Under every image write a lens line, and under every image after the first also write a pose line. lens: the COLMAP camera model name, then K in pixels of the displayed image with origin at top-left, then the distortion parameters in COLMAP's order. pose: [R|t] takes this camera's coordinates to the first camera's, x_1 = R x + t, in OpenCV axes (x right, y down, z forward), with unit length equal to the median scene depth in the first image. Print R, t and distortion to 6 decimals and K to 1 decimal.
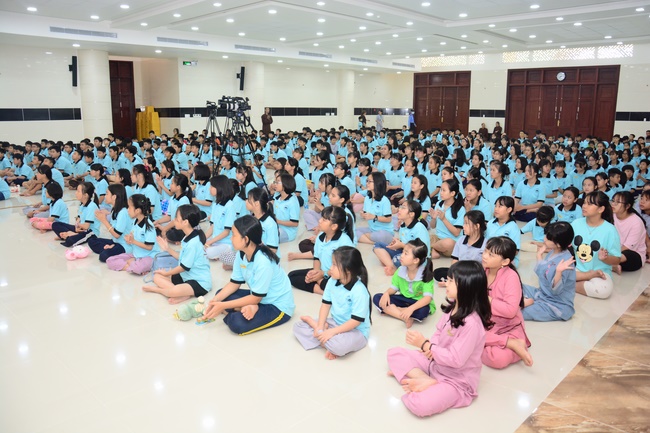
lens RADIAL K [[527.1, 0, 325.0], [0, 527.1, 216.5], [0, 0, 1]] dist [-0.092938, 0.087534]
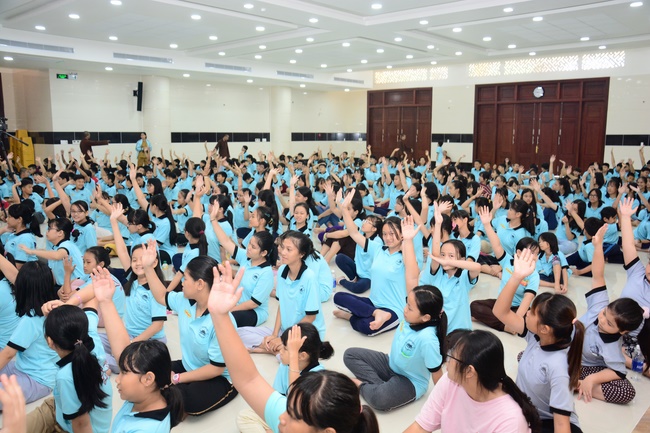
lens RADIAL K [[553.3, 0, 324.7], [0, 553.3, 240.4], [0, 0, 1]] dist [-0.009586, 0.008652]
pose [[0.999978, -0.002296, 0.006259, 0.108357], [0.002365, 0.999937, -0.011005, -0.026022], [-0.006233, 0.011019, 0.999920, 0.123798]]
